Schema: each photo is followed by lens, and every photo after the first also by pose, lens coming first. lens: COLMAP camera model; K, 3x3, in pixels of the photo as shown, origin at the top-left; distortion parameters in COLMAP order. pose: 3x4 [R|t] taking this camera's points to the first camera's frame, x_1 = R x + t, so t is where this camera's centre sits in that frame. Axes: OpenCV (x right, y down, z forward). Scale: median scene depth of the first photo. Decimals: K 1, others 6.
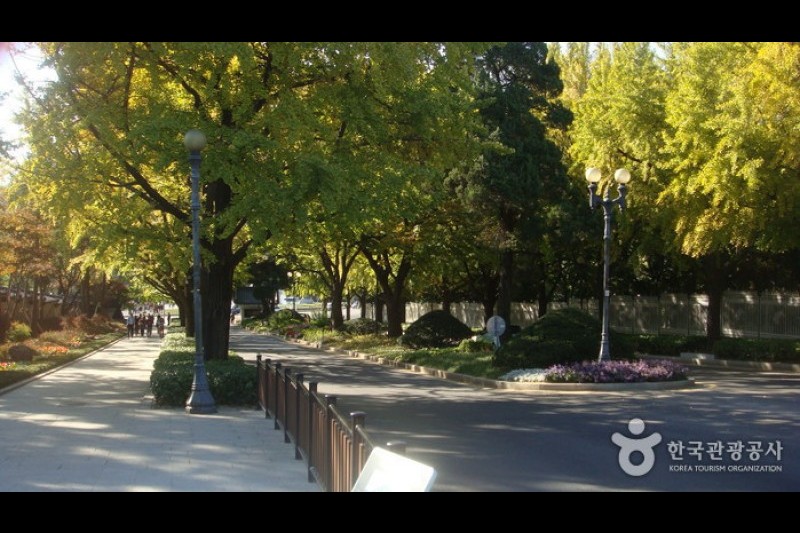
lens RADIAL K [[1130.5, 0, 400.0], [0, 1130.5, 266.5], [0, 0, 1]] dist [-0.005274, -0.714426]
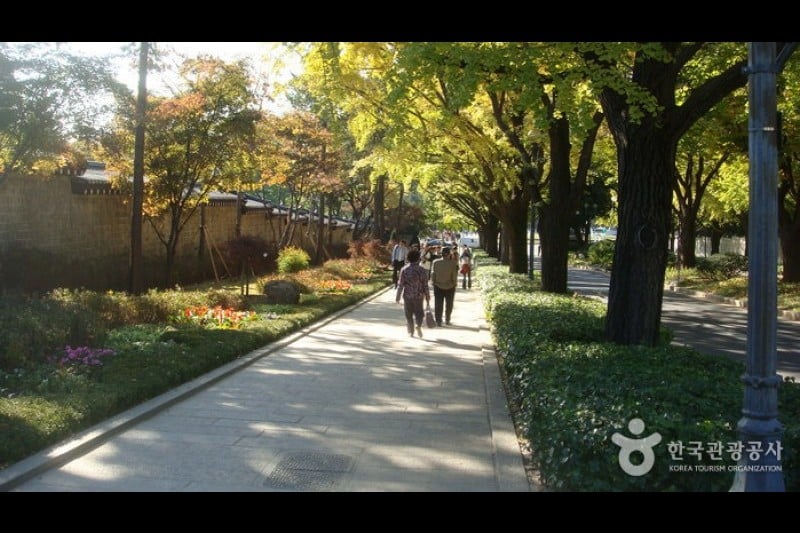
lens RADIAL K [[1130.5, 0, 400.0], [0, 1130.5, 266.5], [0, 0, 1]] dist [-0.005274, -0.714426]
pose [[0.966892, 0.028729, -0.253564, -0.056615], [-0.013306, 0.997967, 0.062333, 0.010699], [0.254839, -0.056895, 0.965308, 0.216871]]
